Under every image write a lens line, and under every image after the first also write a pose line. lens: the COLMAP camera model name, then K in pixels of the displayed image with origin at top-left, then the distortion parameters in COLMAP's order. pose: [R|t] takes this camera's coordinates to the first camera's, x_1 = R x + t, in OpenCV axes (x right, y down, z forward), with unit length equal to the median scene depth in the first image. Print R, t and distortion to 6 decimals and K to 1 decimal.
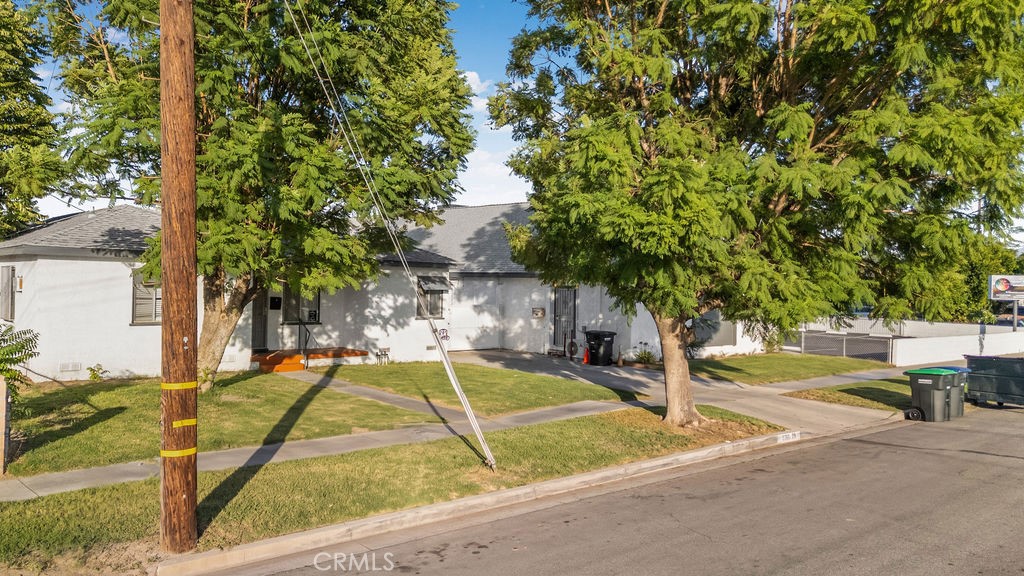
lens RADIAL K [[747.6, 0, 515.6], [0, 747.6, 279.3], [0, 0, 1]] dist [0.072217, -0.072296]
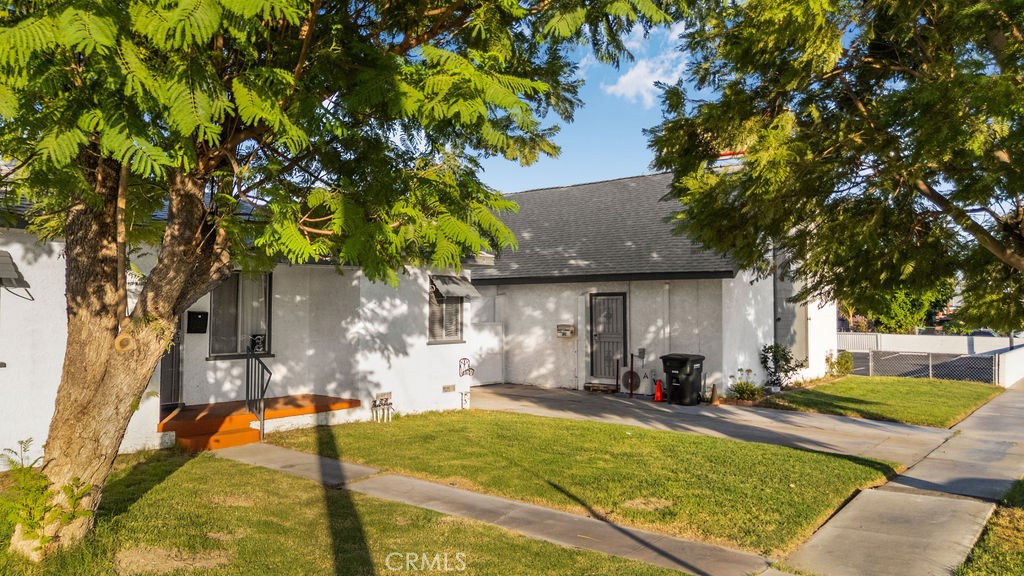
lens RADIAL K [[747.6, 0, 515.6], [0, 747.6, 279.3], [0, 0, 1]] dist [0.072217, -0.072296]
pose [[0.988143, -0.014832, 0.152820, -0.164963], [0.020177, 0.999236, -0.033481, 0.023050], [-0.152207, 0.036168, 0.987687, 0.390000]]
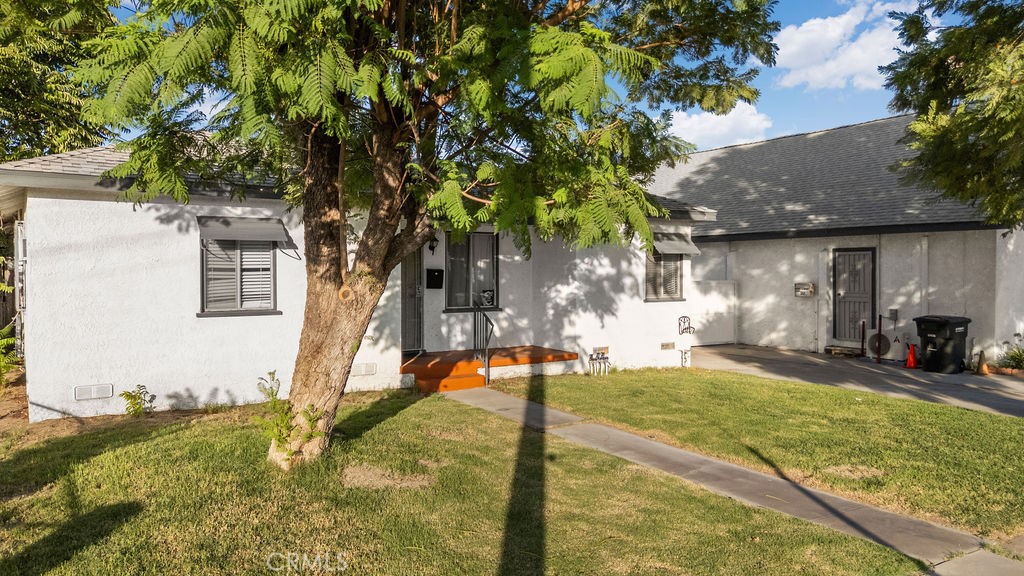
lens RADIAL K [[747.6, 0, 515.6], [0, 747.6, 279.3], [0, 0, 1]] dist [0.072217, -0.072296]
pose [[0.984216, -0.022446, -0.175543, -0.137521], [0.025244, 0.999587, 0.013725, 0.024925], [0.175163, -0.017940, 0.984376, 0.380953]]
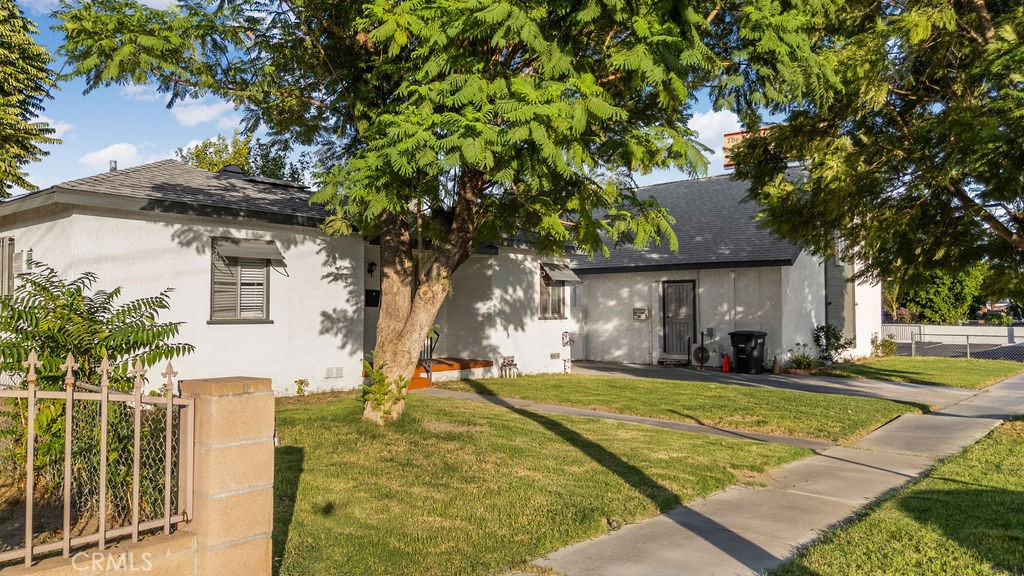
lens RADIAL K [[735.5, 0, 519.6], [0, 735.5, 273.9], [0, 0, 1]] dist [0.067785, -0.067031]
pose [[0.994390, -0.016882, 0.104417, -0.246167], [0.021238, 0.998944, -0.040748, 0.040038], [-0.103619, 0.042737, 0.993698, 0.263781]]
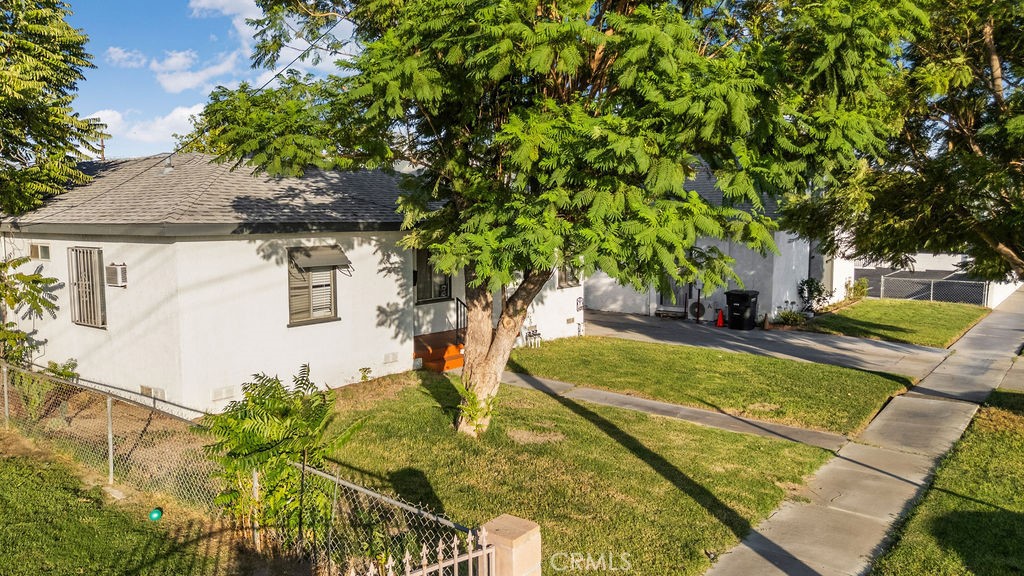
lens RADIAL K [[732.1, 0, 512.0], [0, 732.1, 288.0], [0, 0, 1]] dist [0.016761, -0.000717]
pose [[0.989478, -0.040244, 0.138975, -0.314215], [0.025819, 0.994234, 0.104076, -0.034854], [-0.142362, -0.099393, 0.984812, 0.220916]]
